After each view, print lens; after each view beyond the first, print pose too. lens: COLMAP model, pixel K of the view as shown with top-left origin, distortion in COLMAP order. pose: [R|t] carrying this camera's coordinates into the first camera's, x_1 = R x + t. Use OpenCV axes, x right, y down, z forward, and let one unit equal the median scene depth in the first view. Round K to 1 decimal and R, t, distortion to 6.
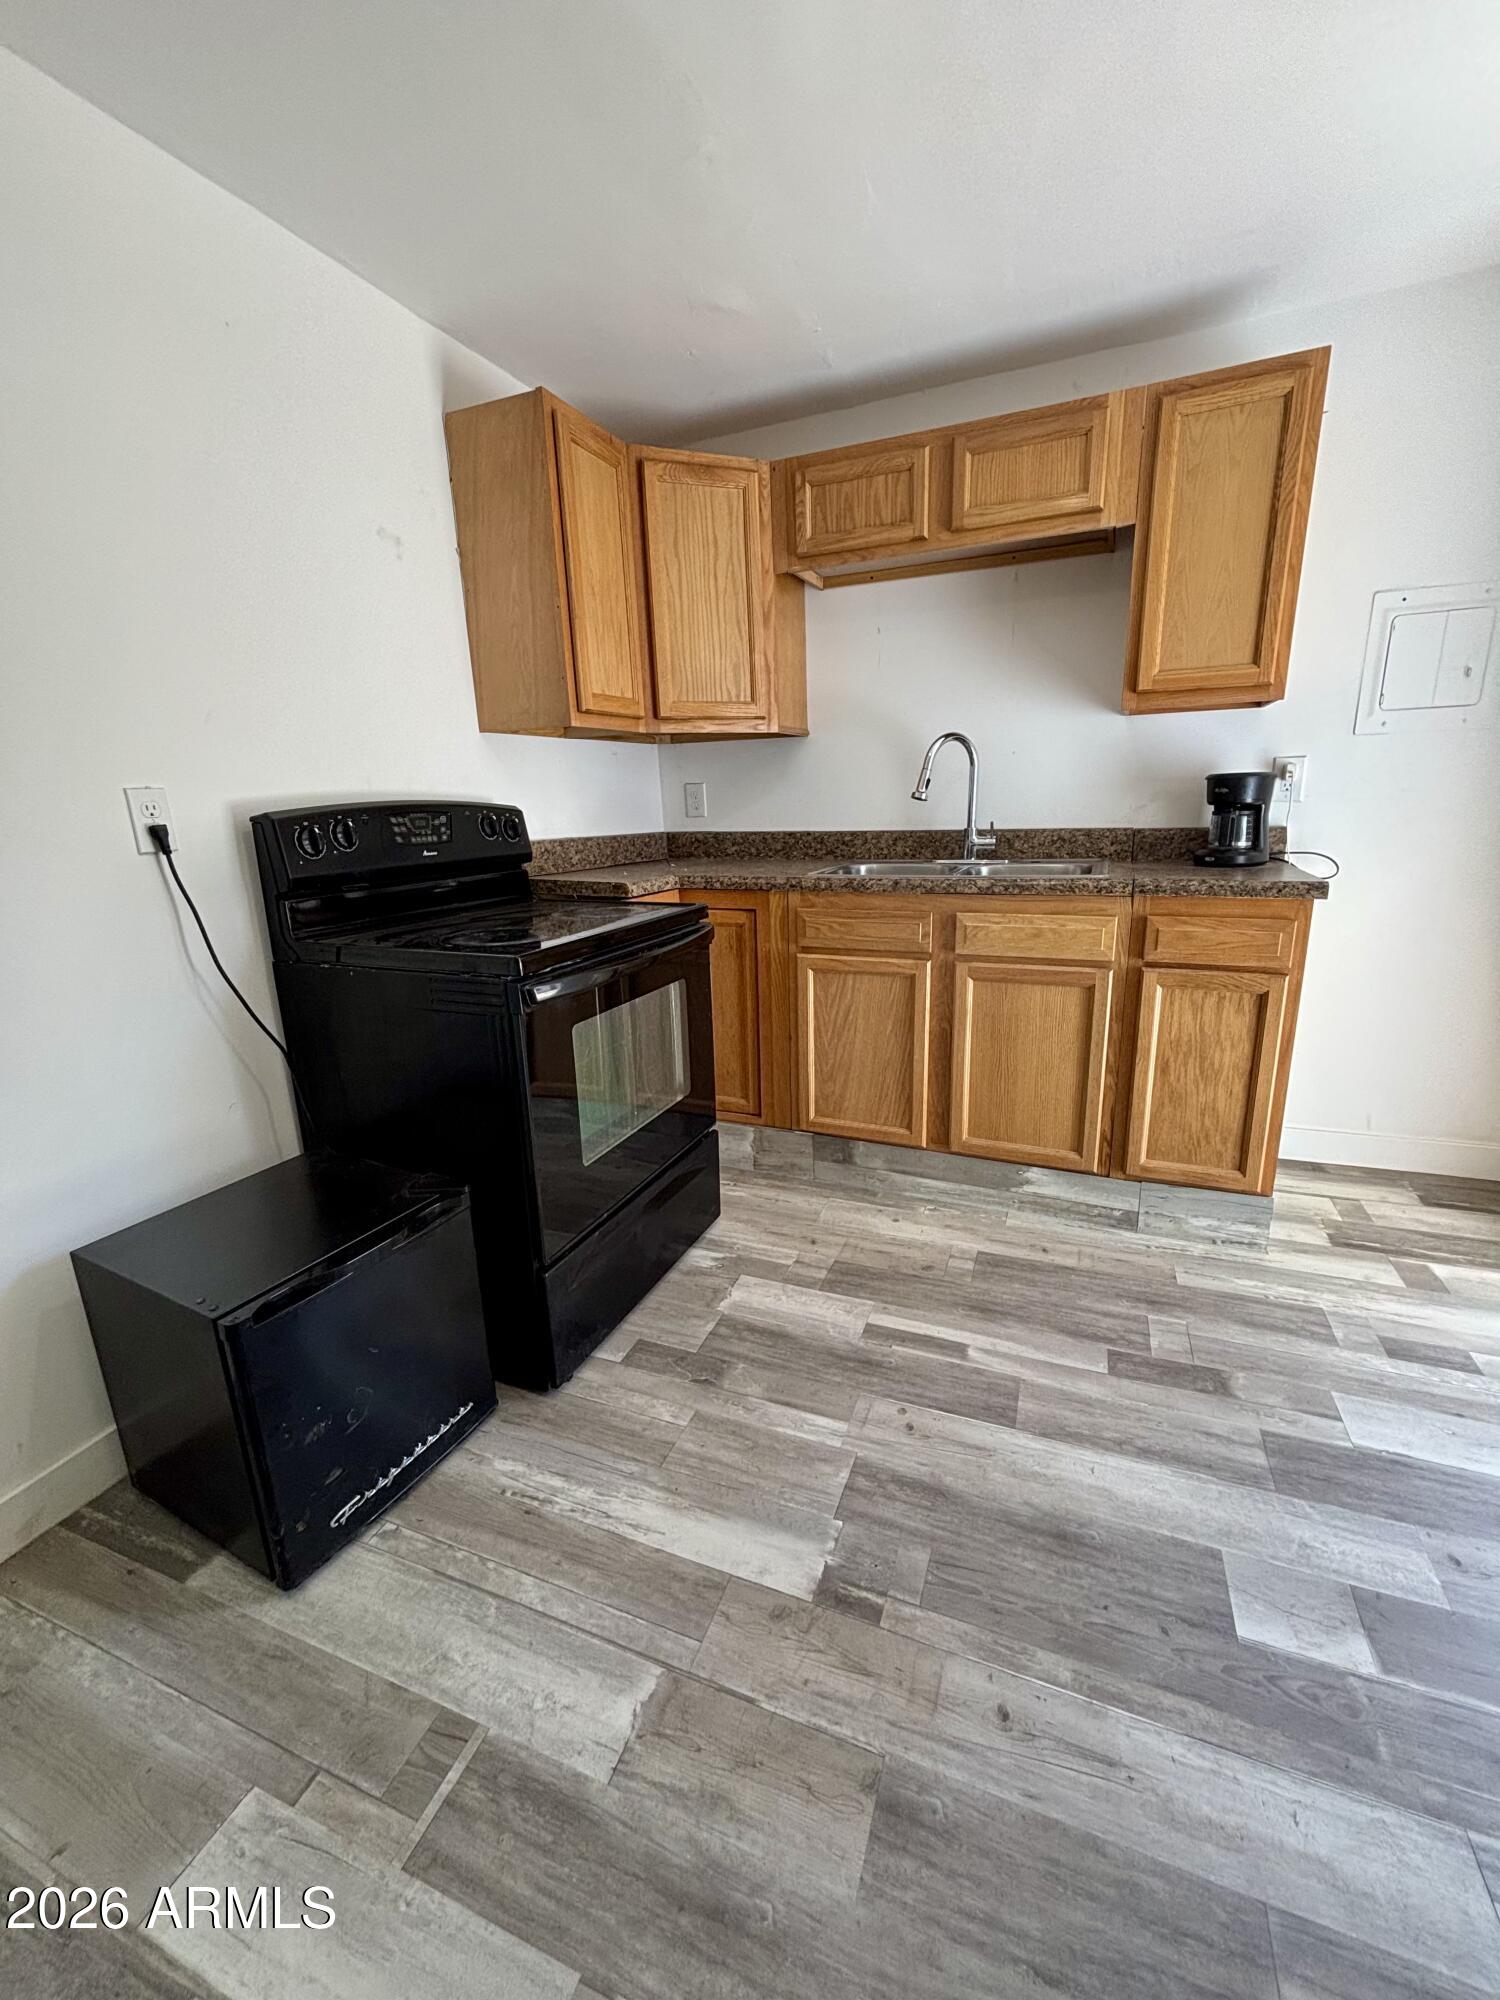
lens RADIAL K [[810.4, 0, 751.0], [0, 810.4, 999.6], [0, 0, 1]] dist [-0.003225, 0.002952]
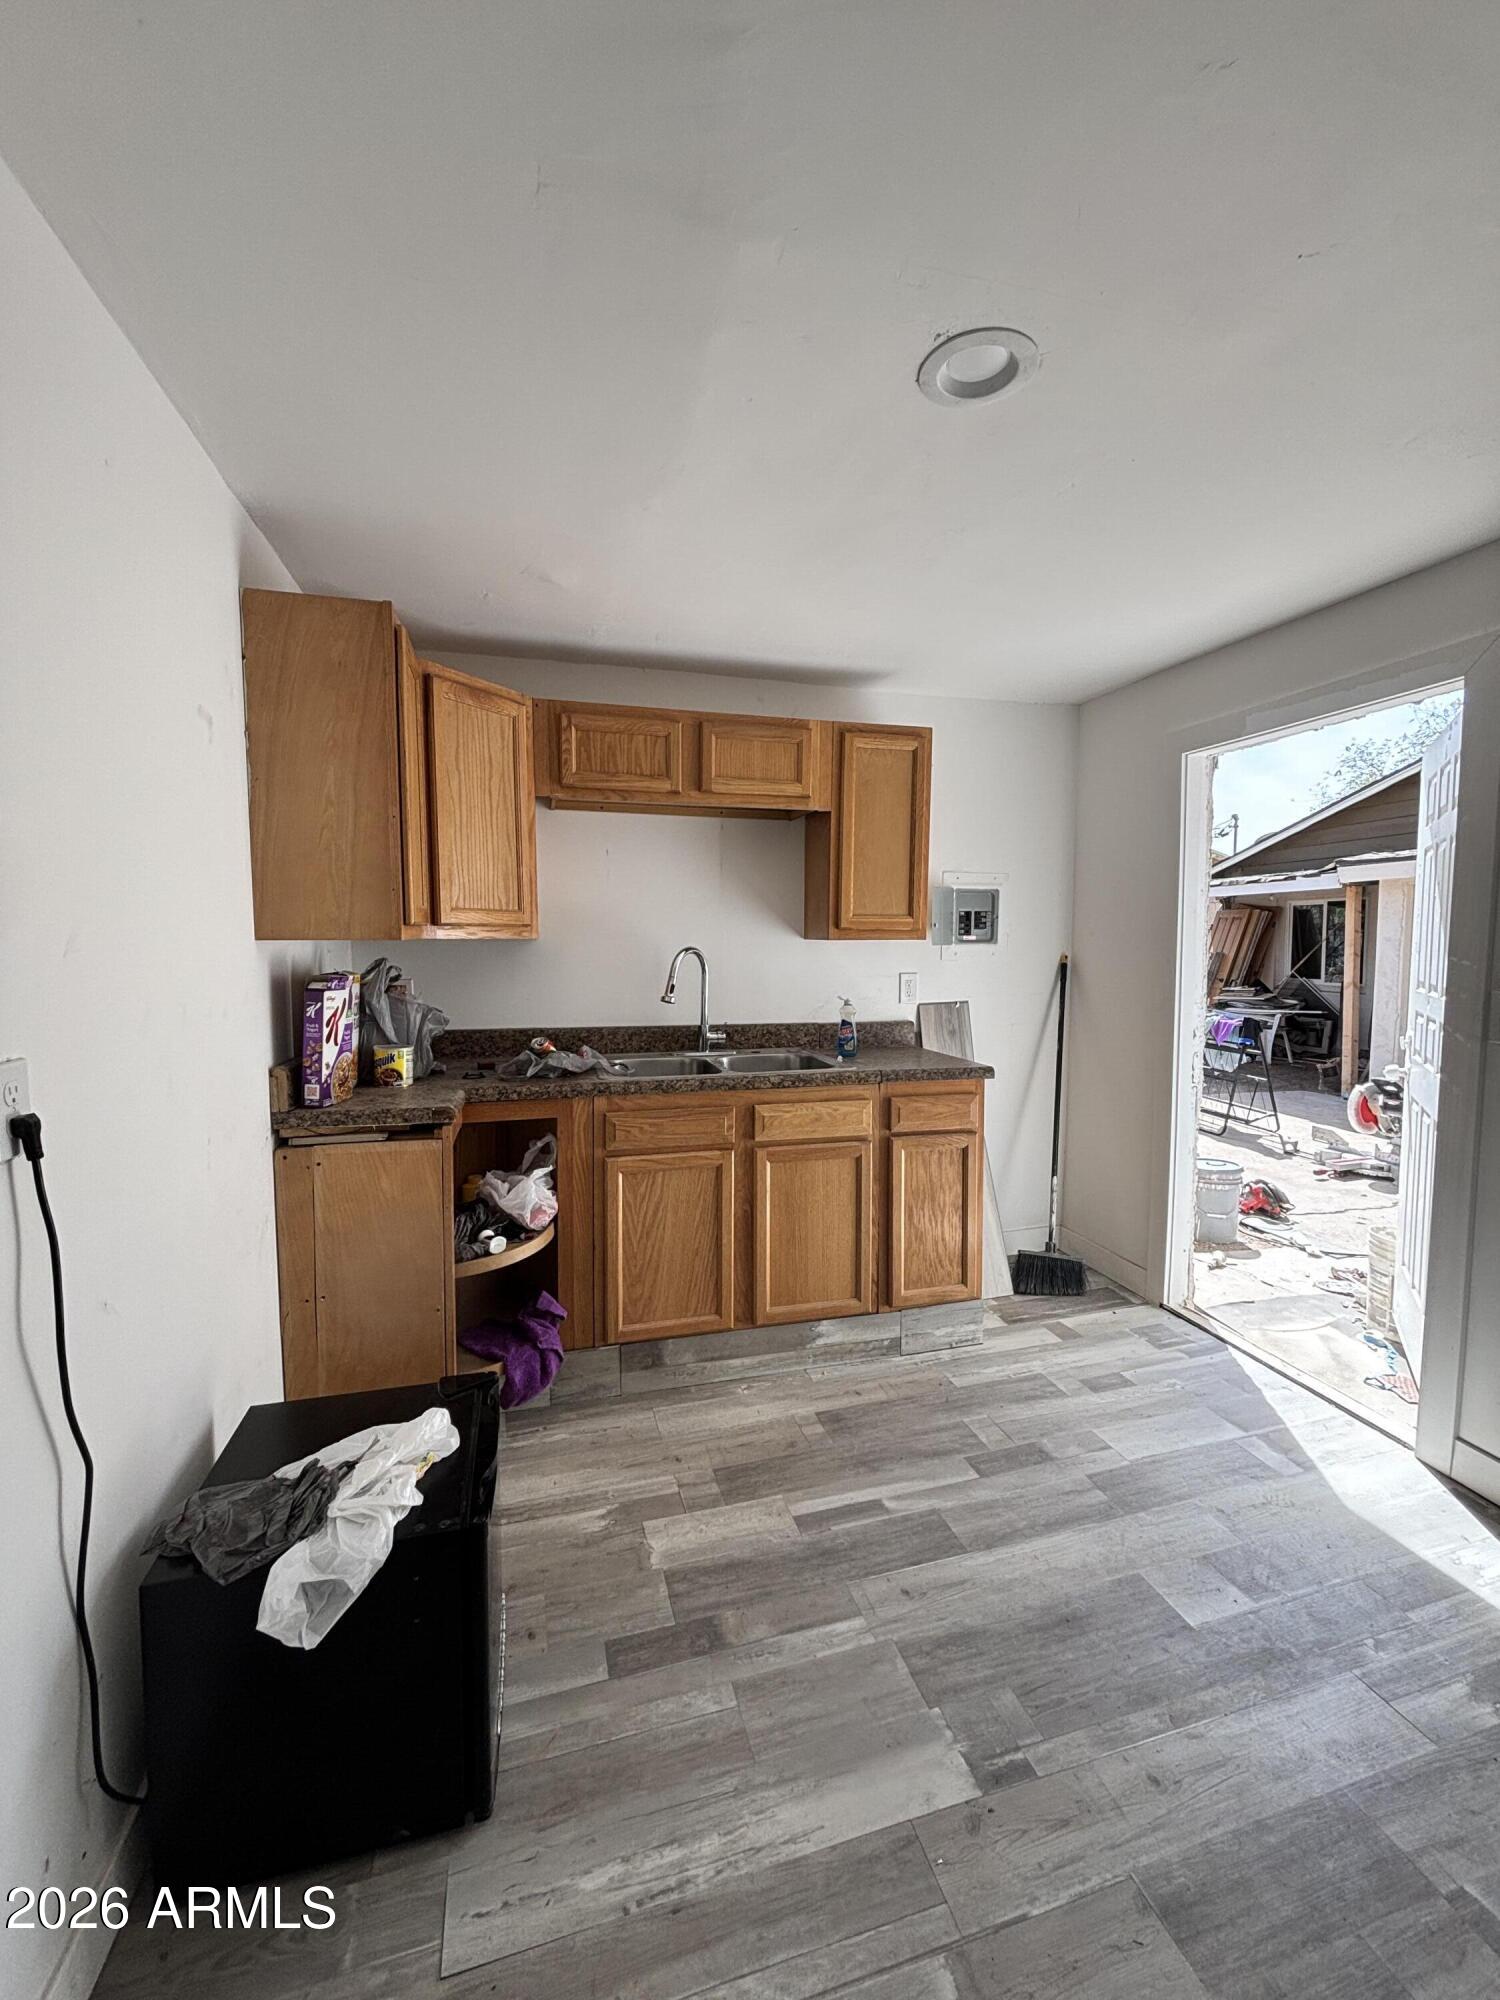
lens RADIAL K [[810.4, 0, 746.5], [0, 810.4, 988.7], [0, 0, 1]] dist [-0.003225, 0.002952]
pose [[0.788312, -0.002433, 0.615271, -0.527821], [0.127355, 0.978981, -0.159301, -0.101636], [-0.601952, 0.203936, 0.772052, 0.098660]]
